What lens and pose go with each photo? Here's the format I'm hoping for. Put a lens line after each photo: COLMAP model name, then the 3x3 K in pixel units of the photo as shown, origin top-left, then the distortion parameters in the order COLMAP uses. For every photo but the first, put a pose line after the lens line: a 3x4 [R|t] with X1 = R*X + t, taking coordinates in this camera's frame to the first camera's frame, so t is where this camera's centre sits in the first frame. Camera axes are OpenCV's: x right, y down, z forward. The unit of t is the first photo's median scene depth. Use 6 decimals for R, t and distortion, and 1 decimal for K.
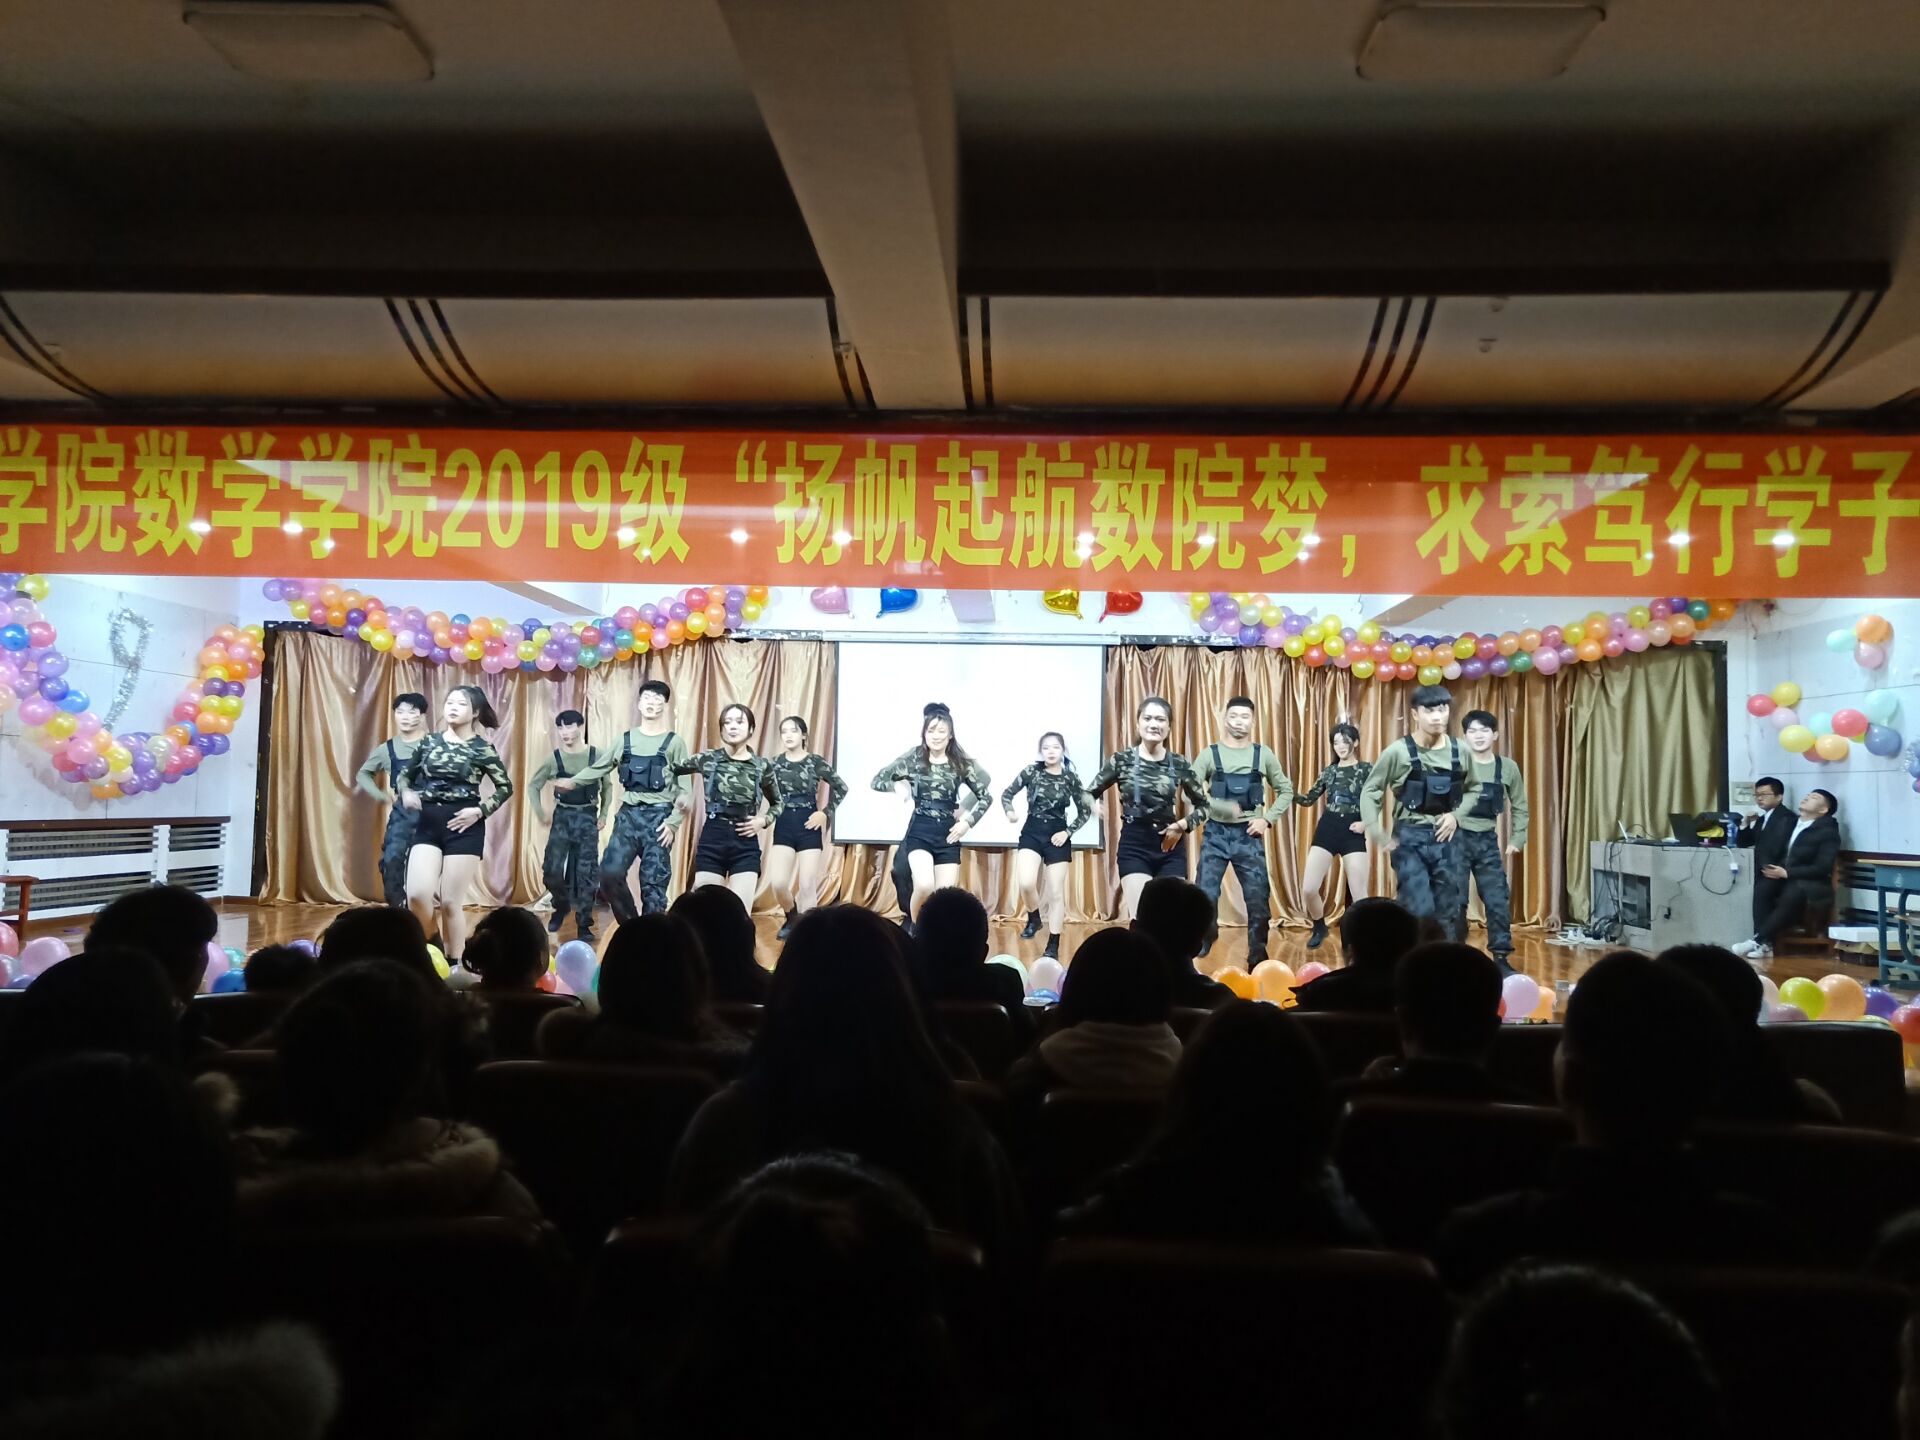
lens RADIAL K [[1450.6, 0, 964.0], [0, 1450.6, 726.4], [0, 0, 1]] dist [0.046920, -0.011183]
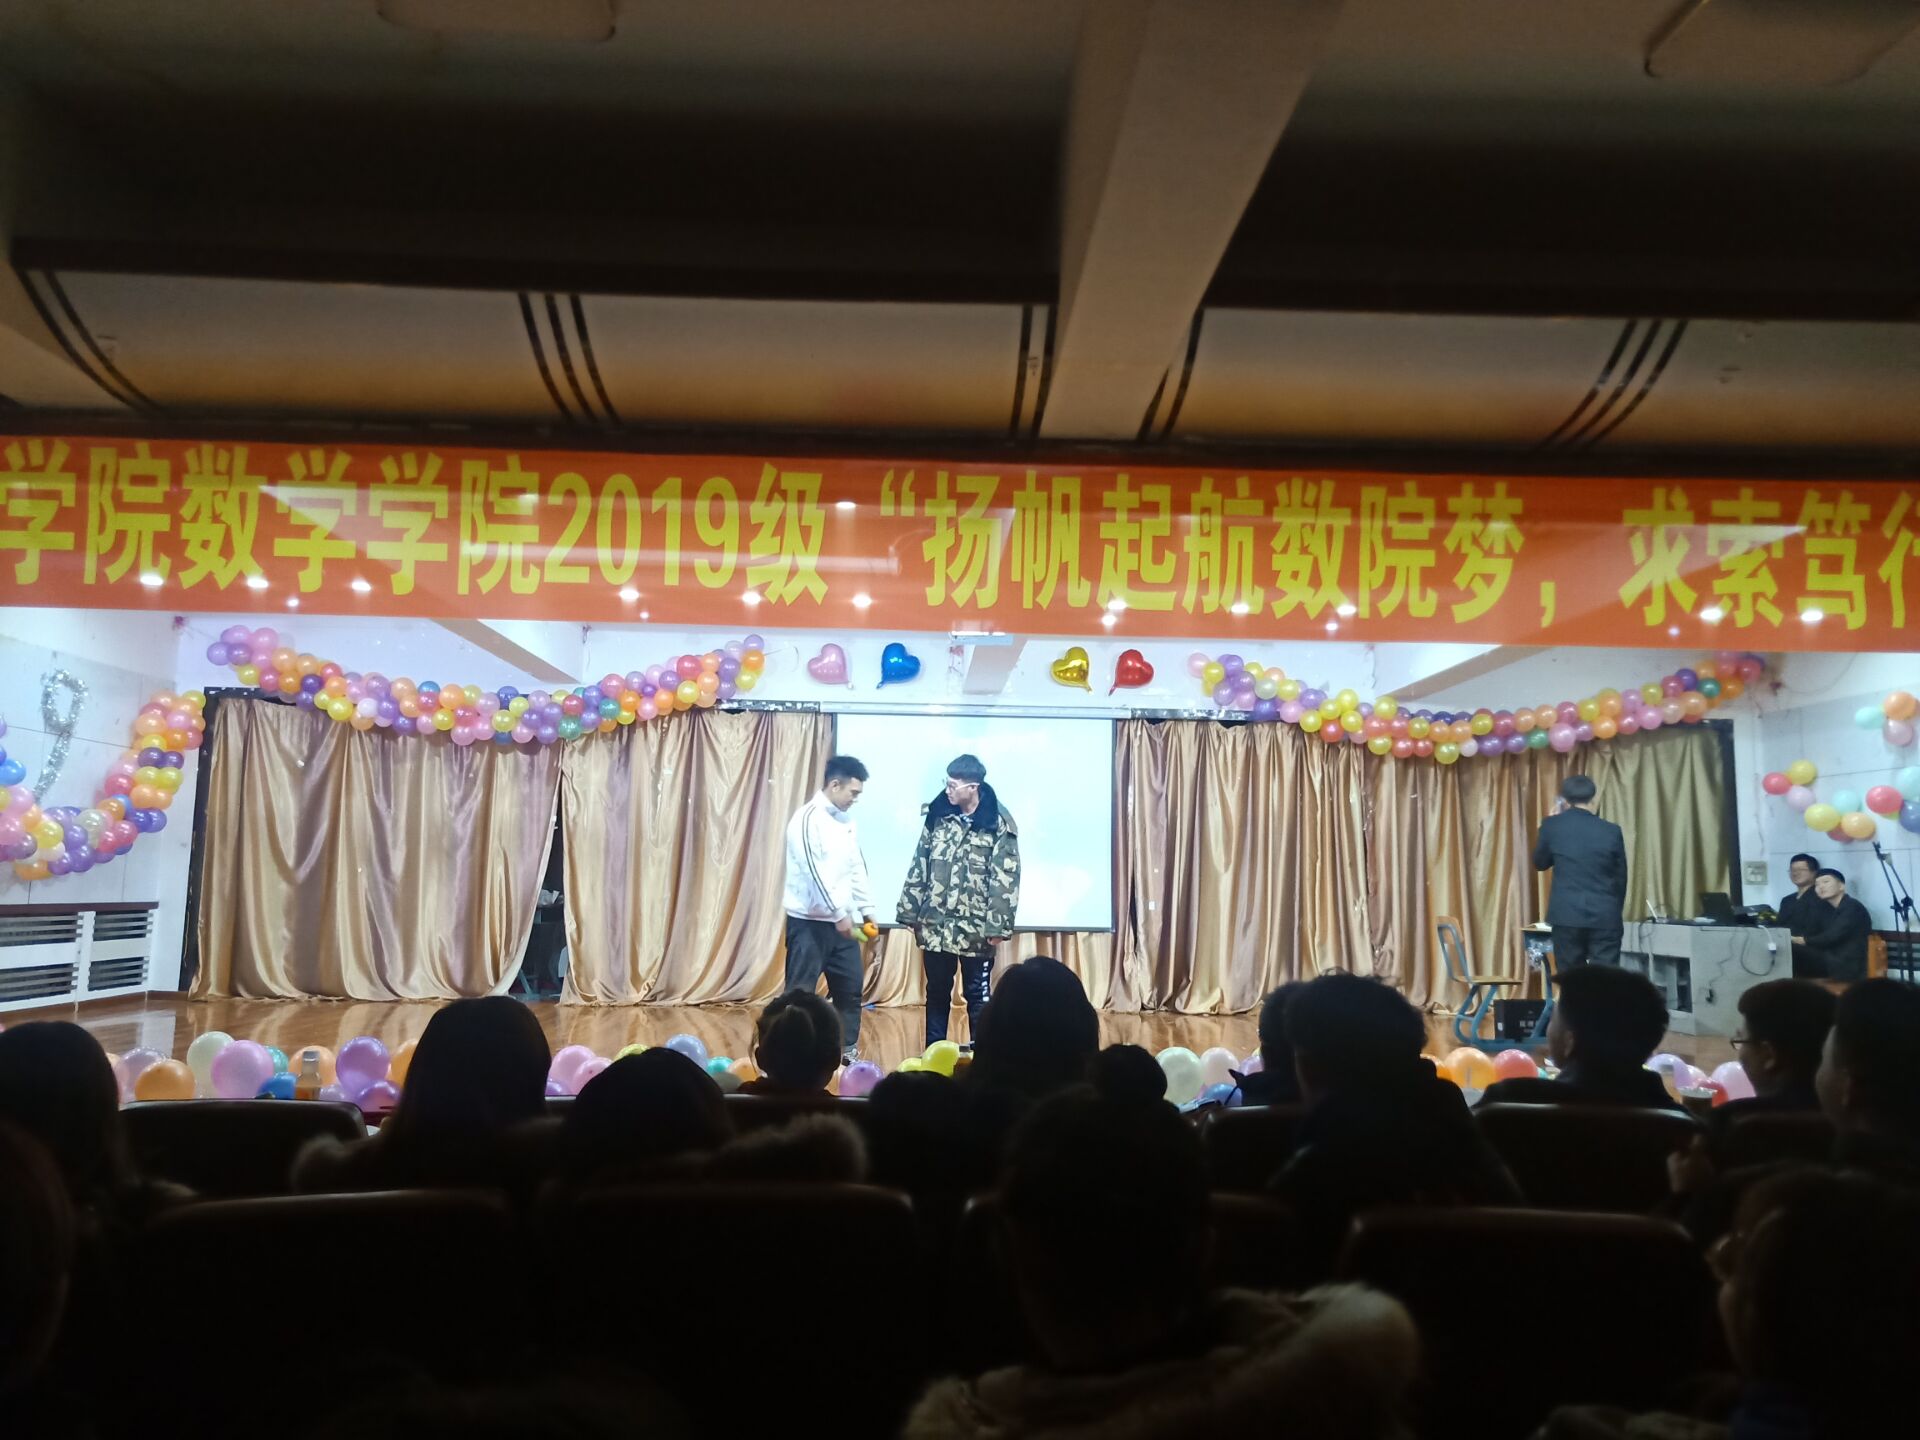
lens RADIAL K [[1449.3, 0, 964.2], [0, 1449.3, 725.8], [0, 0, 1]] dist [0.048808, -0.011968]
pose [[0.996560, 0.006682, 0.082602, -0.085232], [-0.001597, 0.998107, -0.061476, 0.008268], [-0.082856, 0.061133, 0.994685, 0.052839]]
